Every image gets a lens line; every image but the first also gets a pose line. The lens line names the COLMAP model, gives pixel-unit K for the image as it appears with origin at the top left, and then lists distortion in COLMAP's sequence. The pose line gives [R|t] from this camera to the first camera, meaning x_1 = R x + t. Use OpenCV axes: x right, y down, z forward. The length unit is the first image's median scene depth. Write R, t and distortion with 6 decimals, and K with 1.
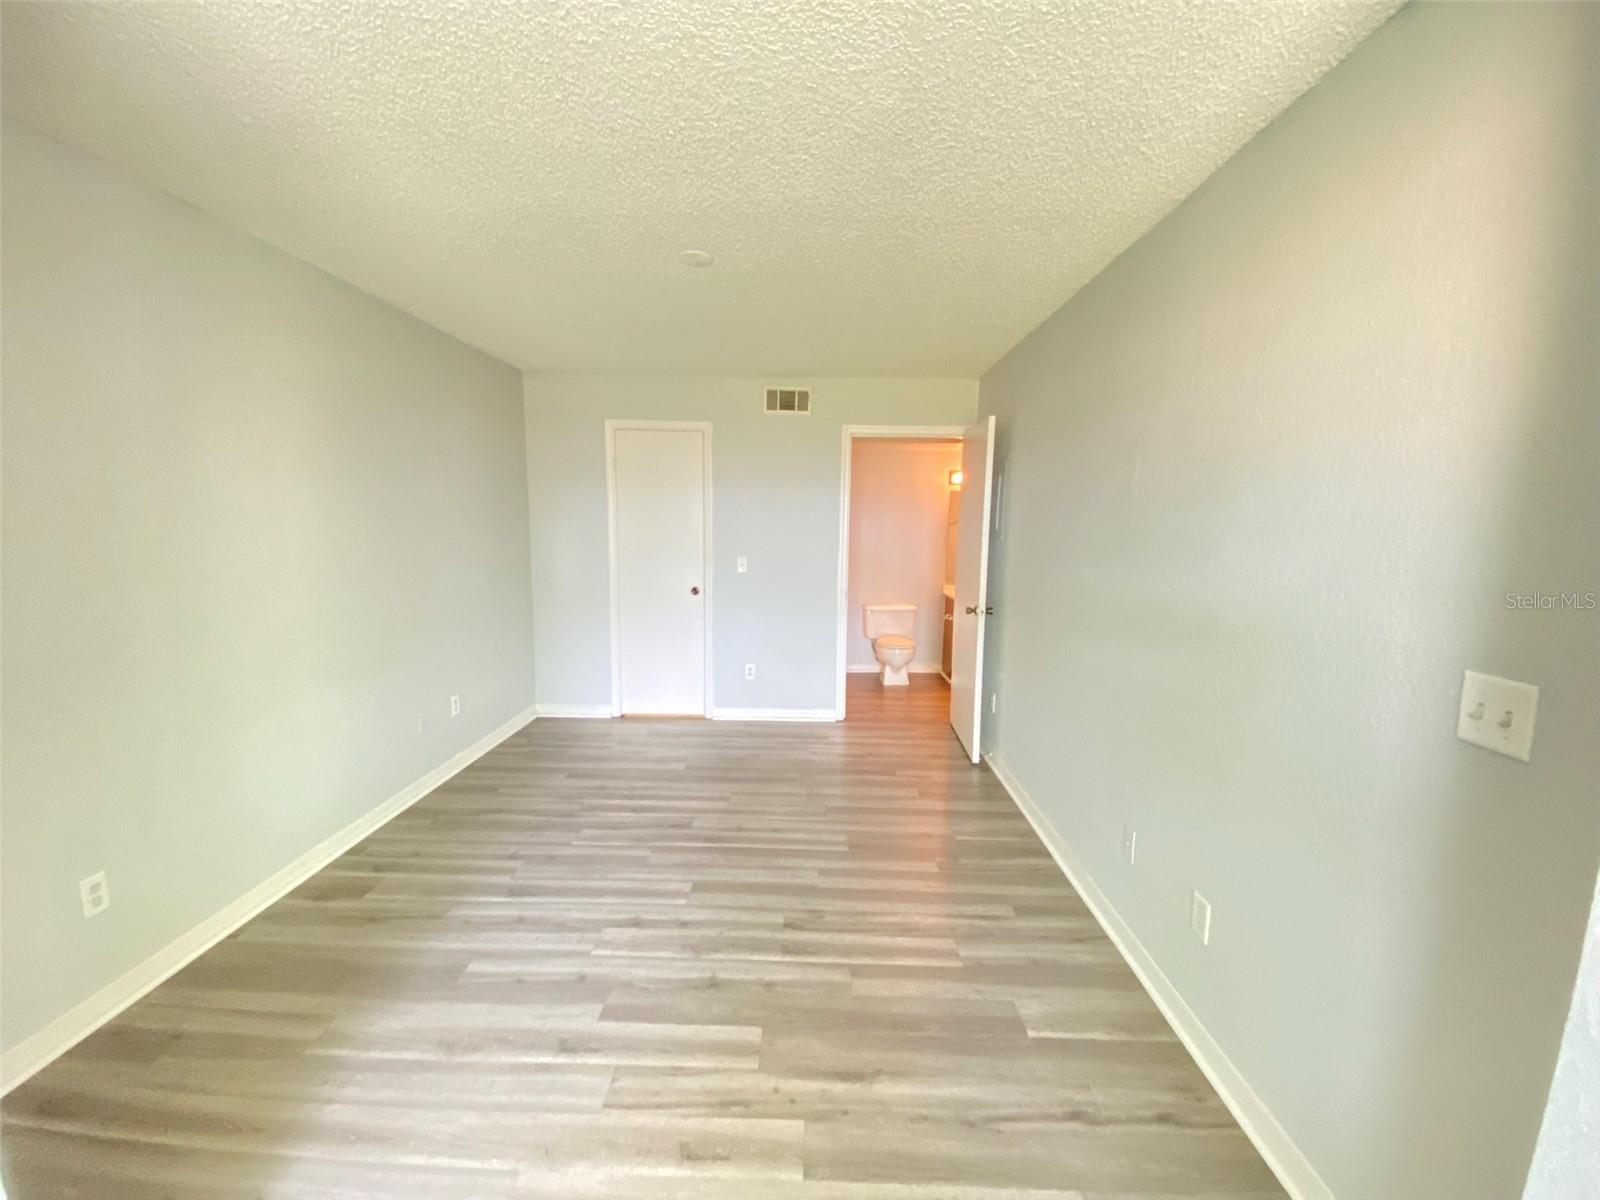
lens RADIAL K [[645.1, 0, 798.5], [0, 645.1, 604.9], [0, 0, 1]] dist [0.002255, -0.013674]
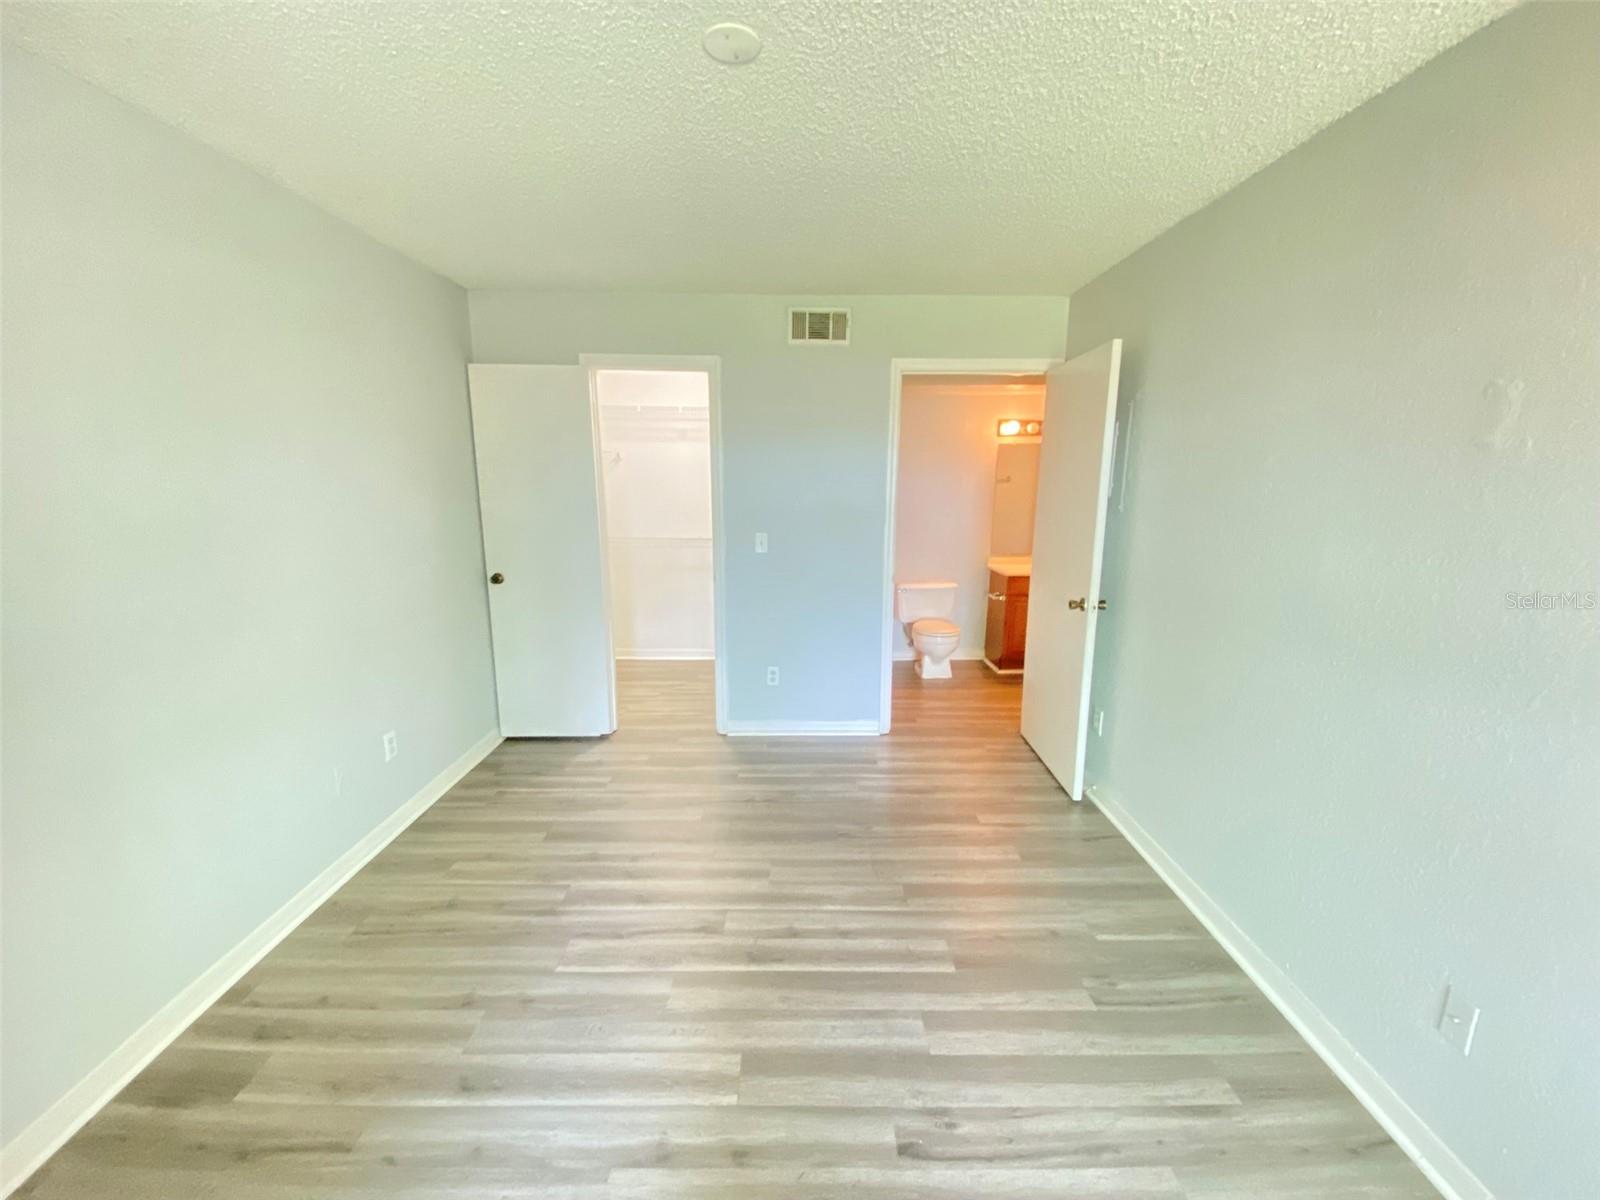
lens RADIAL K [[648.8, 0, 793.2], [0, 648.8, 607.7], [0, 0, 1]] dist [-0.018129, -0.000627]
pose [[0.999714, -0.014696, 0.018846, -0.092498], [0.013339, 0.997442, 0.070221, -0.054047], [-0.019830, -0.069950, 0.997353, 0.299333]]
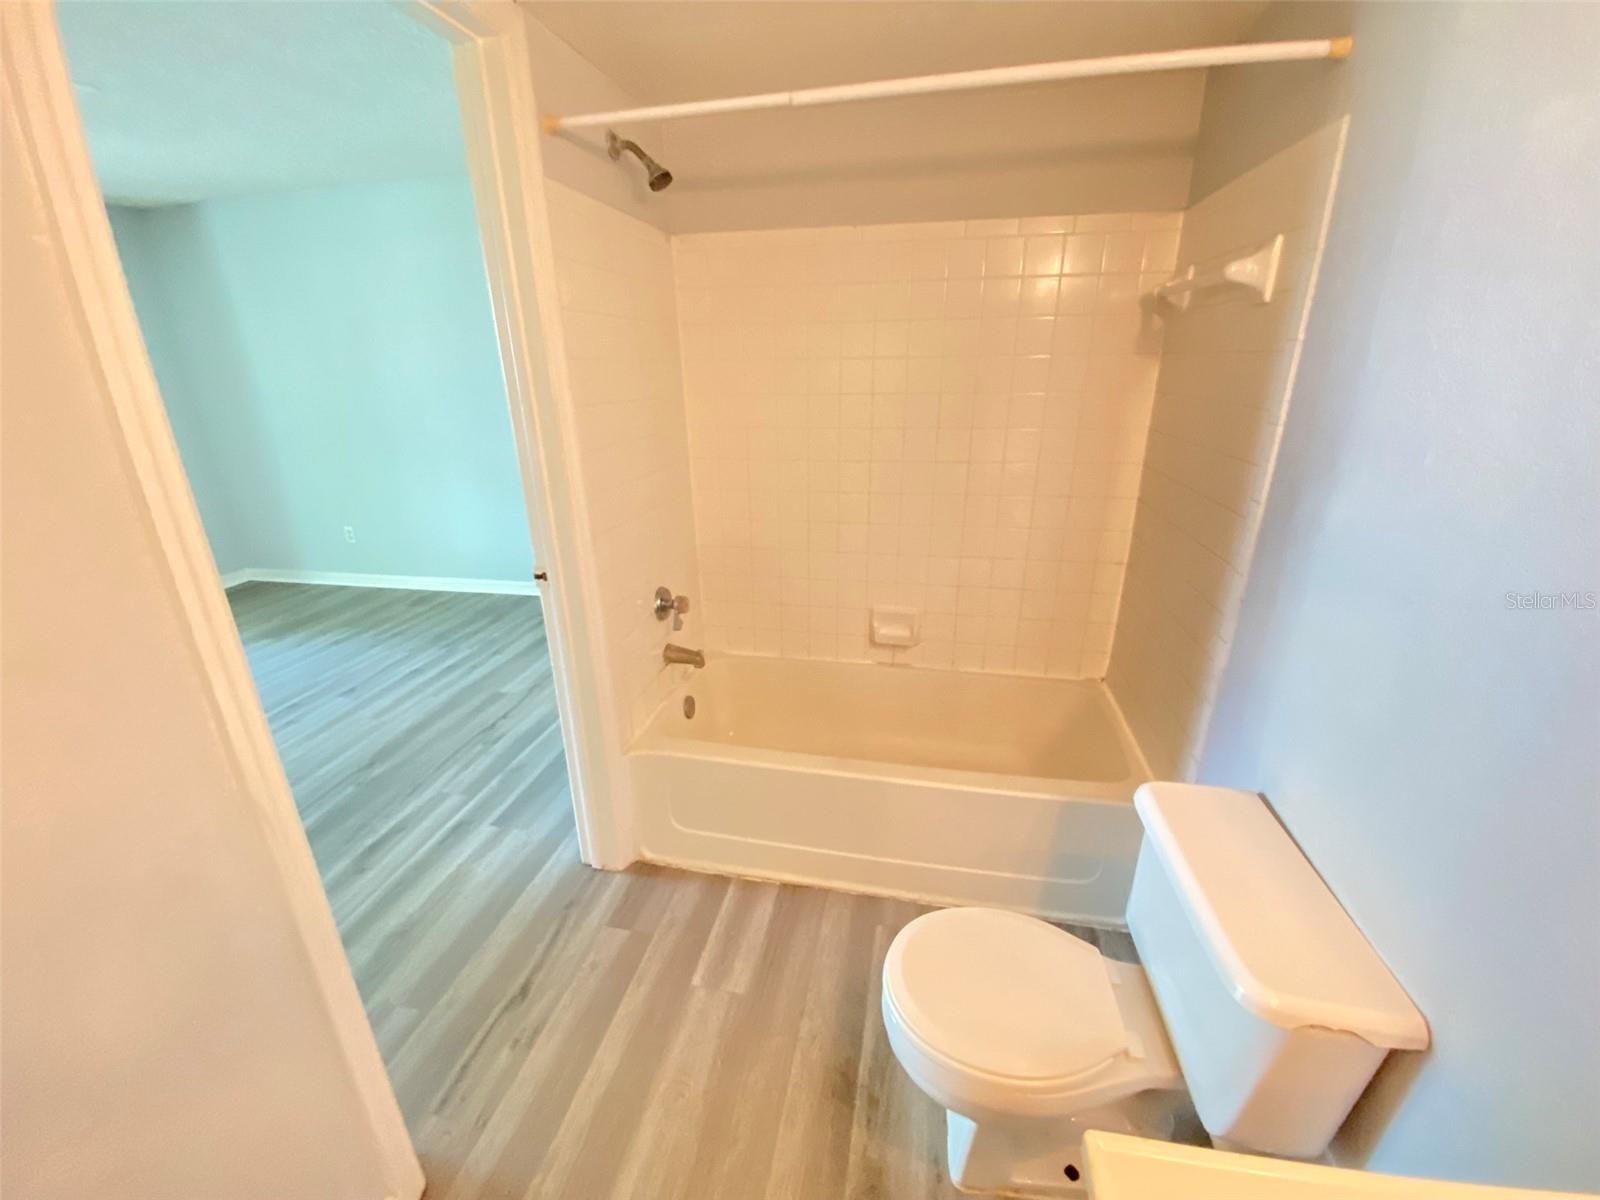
lens RADIAL K [[645.1, 0, 798.5], [0, 645.1, 604.9], [0, 0, 1]] dist [0.002255, -0.013674]
pose [[-0.182098, 0.327760, -0.927046, 0.536366], [-0.108859, 0.930293, 0.350291, -0.194309], [0.977236, 0.164705, -0.133725, 1.687094]]
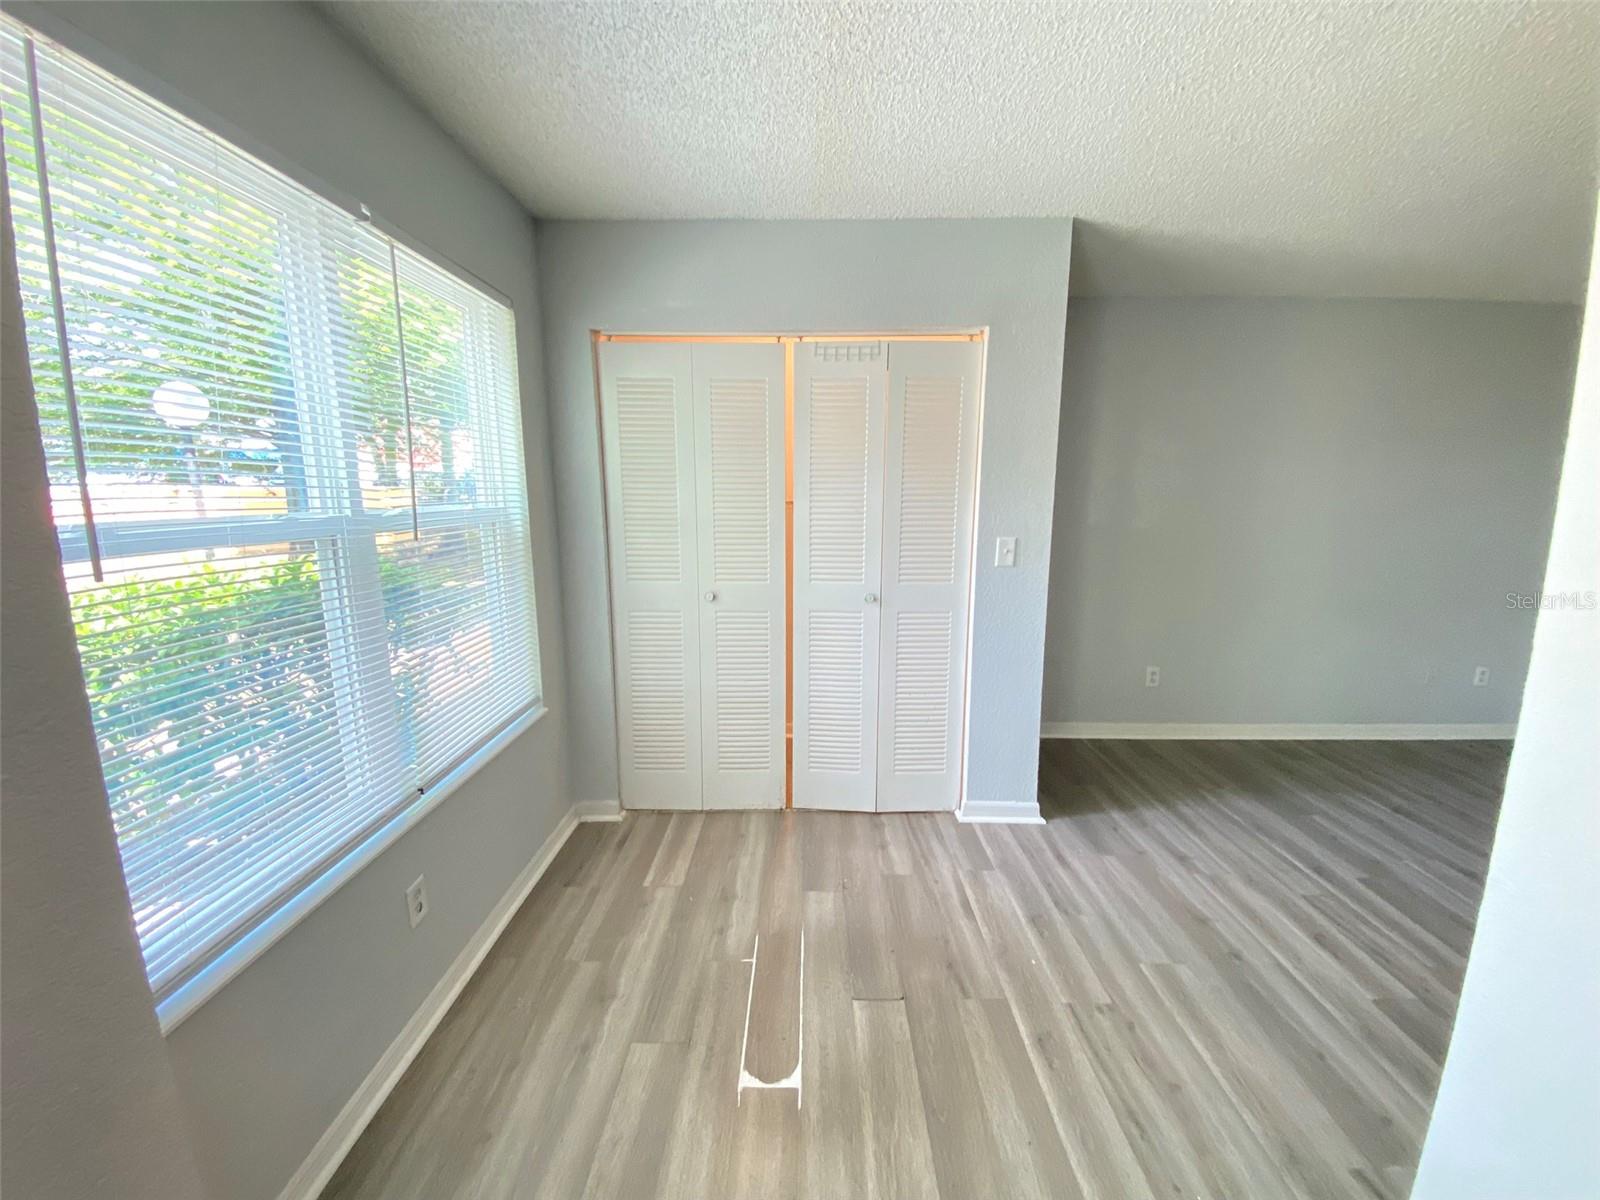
lens RADIAL K [[645.1, 0, 798.5], [0, 645.1, 604.9], [0, 0, 1]] dist [0.002255, -0.013674]
pose [[-0.007117, 0.149868, -0.988680, 0.504727], [-0.124584, 0.980869, 0.149581, 0.033623], [0.992184, 0.124238, 0.011690, -0.107247]]
